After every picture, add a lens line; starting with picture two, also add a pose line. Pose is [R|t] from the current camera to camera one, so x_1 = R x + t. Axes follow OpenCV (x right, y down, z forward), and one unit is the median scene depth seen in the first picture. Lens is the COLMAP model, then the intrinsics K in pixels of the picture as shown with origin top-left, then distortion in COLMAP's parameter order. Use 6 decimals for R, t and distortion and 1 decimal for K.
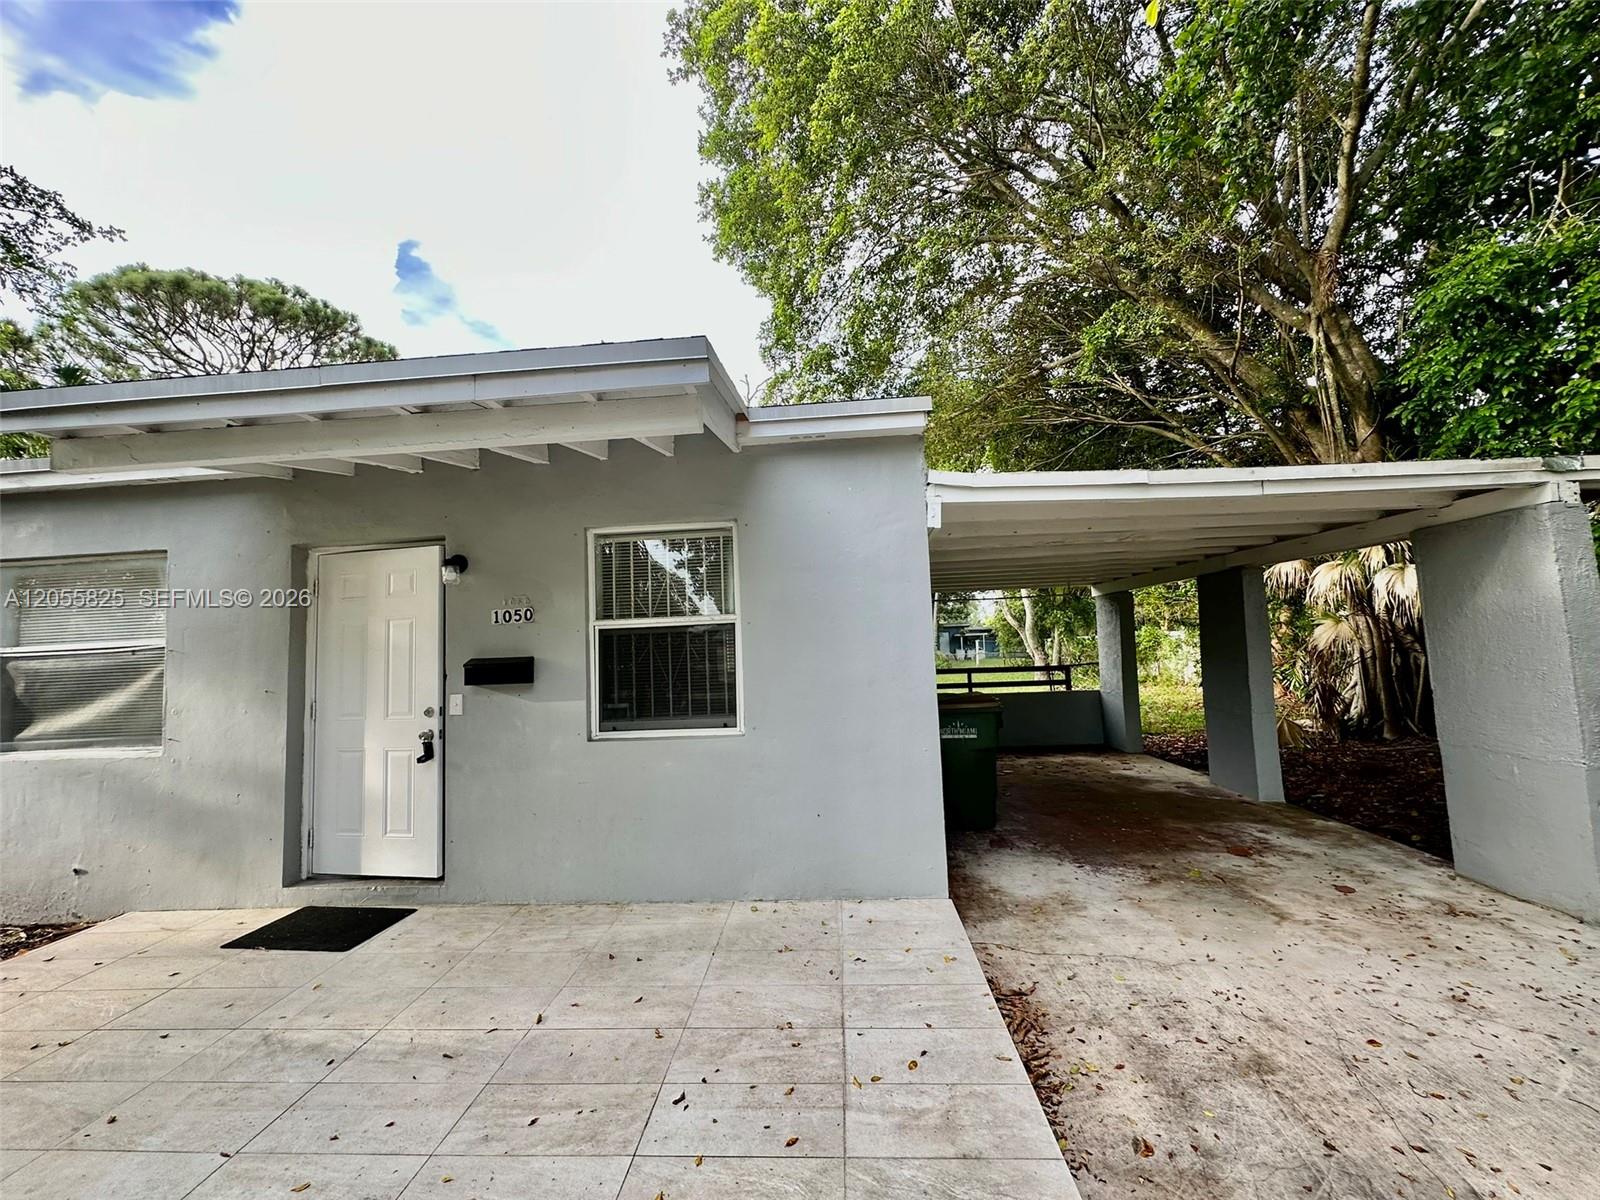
lens RADIAL K [[644.1, 0, 796.9], [0, 644.1, 599.5], [0, 0, 1]] dist [-0.003294, 0.000756]
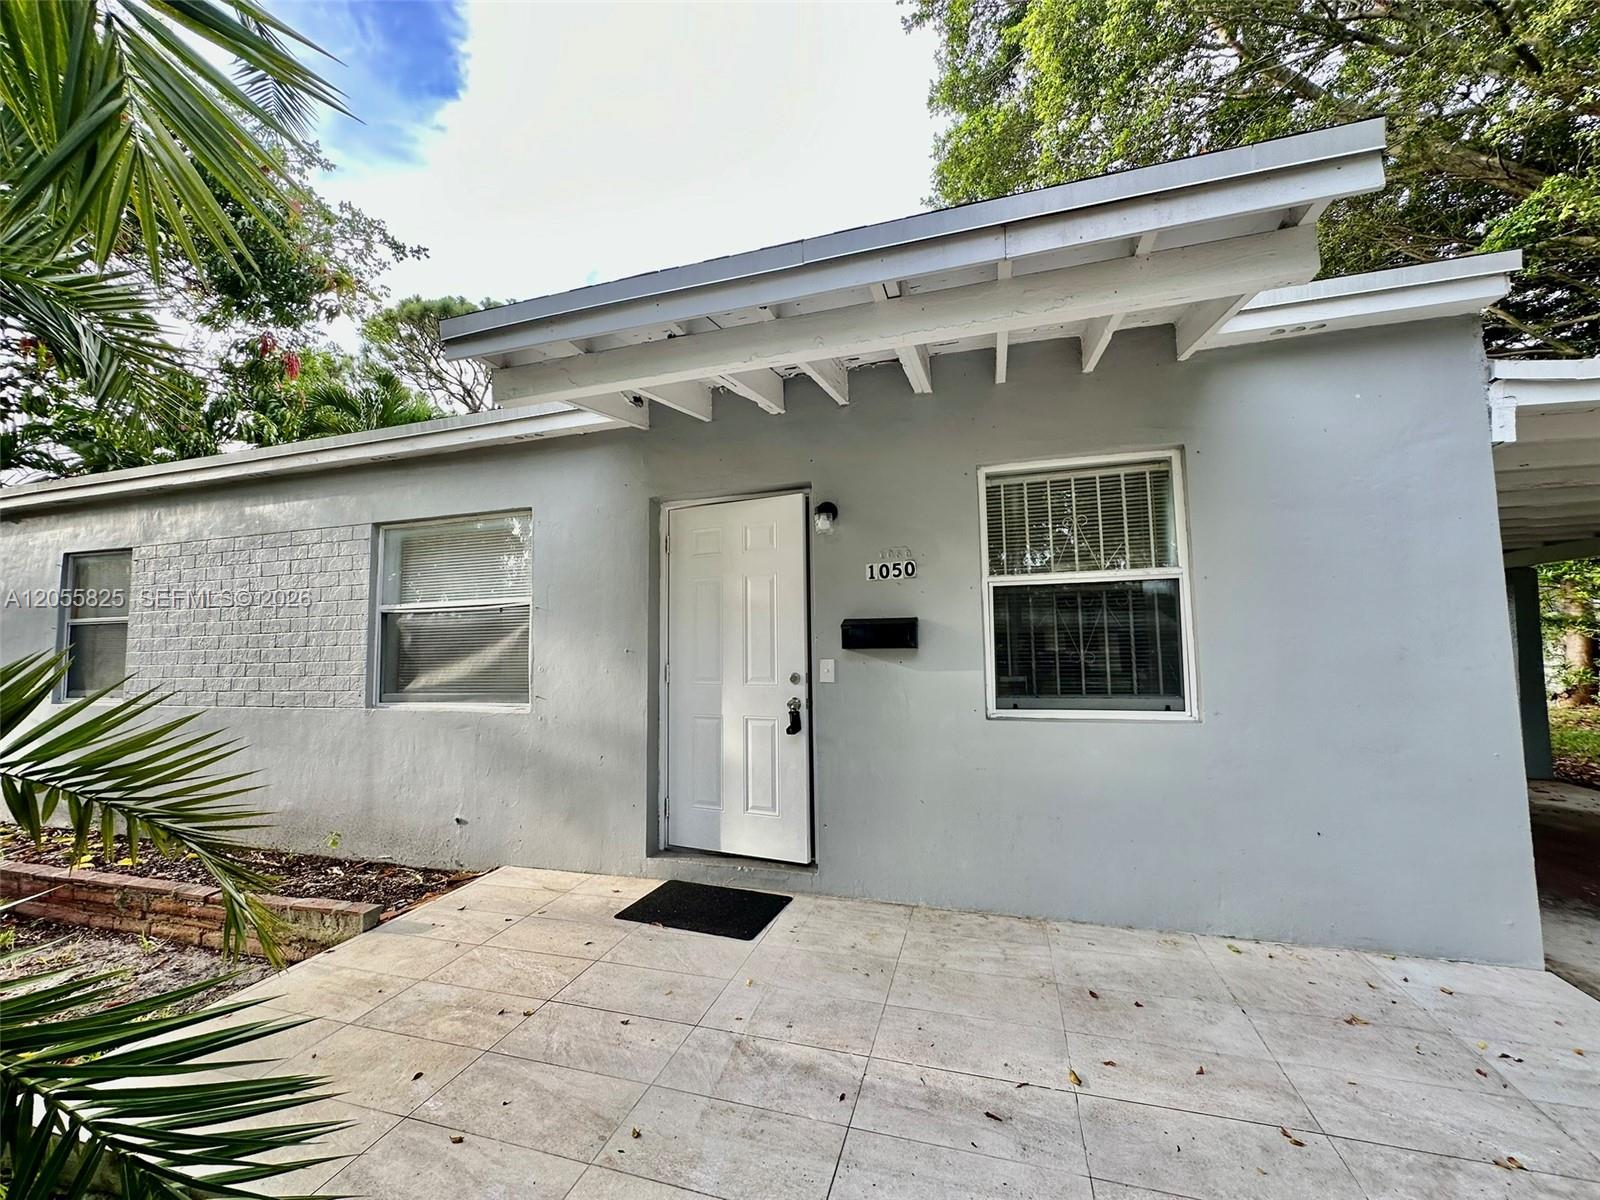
lens RADIAL K [[644.1, 0, 796.9], [0, 644.1, 599.5], [0, 0, 1]] dist [-0.003294, 0.000756]
pose [[0.972230, 0.007824, -0.233898, -0.363214], [-0.006028, 0.999947, 0.008393, 0.058077], [0.233951, -0.006750, 0.972225, 0.129481]]
